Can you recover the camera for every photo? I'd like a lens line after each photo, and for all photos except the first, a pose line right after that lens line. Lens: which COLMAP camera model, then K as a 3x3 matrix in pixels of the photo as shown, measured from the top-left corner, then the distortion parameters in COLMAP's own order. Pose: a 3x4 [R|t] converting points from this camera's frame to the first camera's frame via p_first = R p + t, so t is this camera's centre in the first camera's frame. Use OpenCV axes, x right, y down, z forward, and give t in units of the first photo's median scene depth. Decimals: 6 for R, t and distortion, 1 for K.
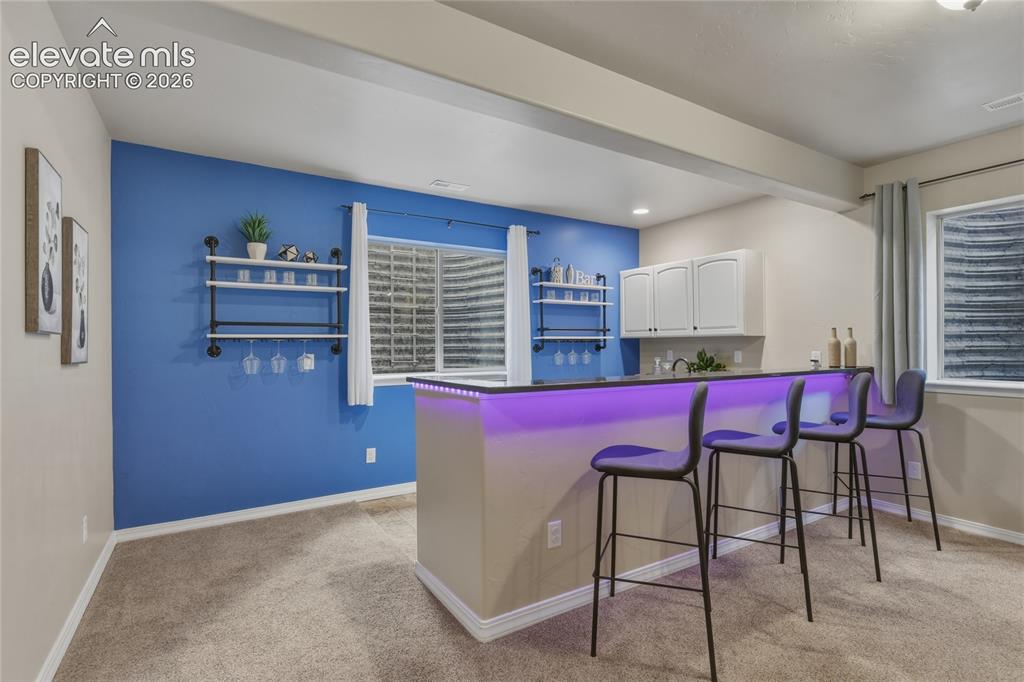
lens RADIAL K [[492.2, 0, 512.0], [0, 492.2, 341.0], [0, 0, 1]] dist [0.001582, 0.000263]
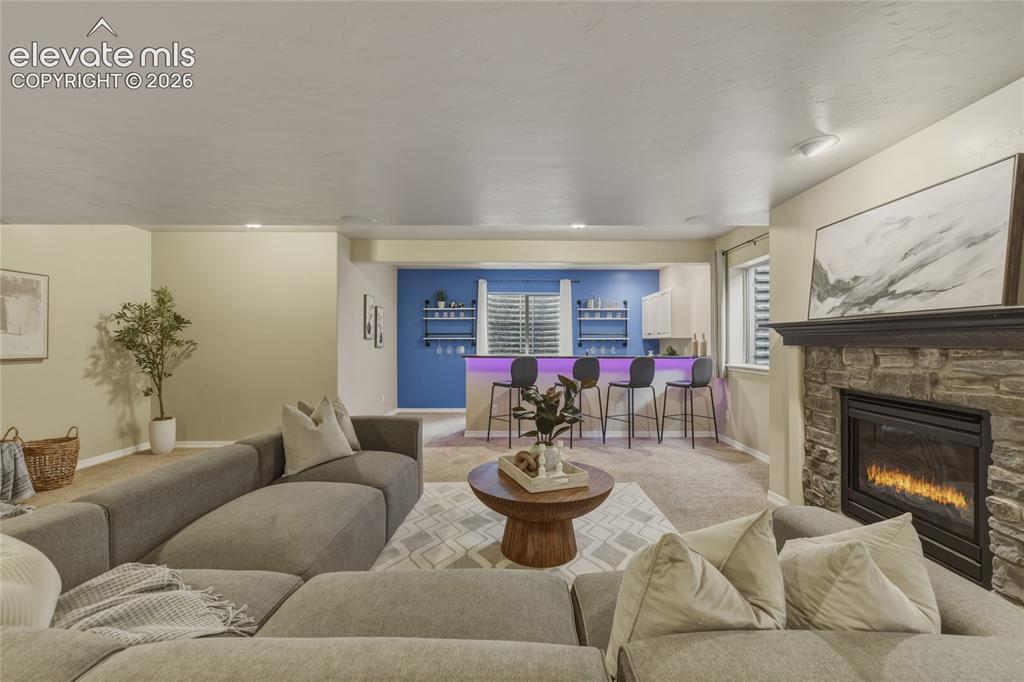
lens RADIAL K [[453.4, 0, 514.7], [0, 453.4, 342.1], [0, 0, 1]] dist [0.003010, 0.000486]
pose [[0.848554, 0.004506, -0.529089, 0.839752], [-0.001194, 0.999978, 0.006600, -0.006660], [0.529107, -0.004969, 0.848540, -0.623512]]
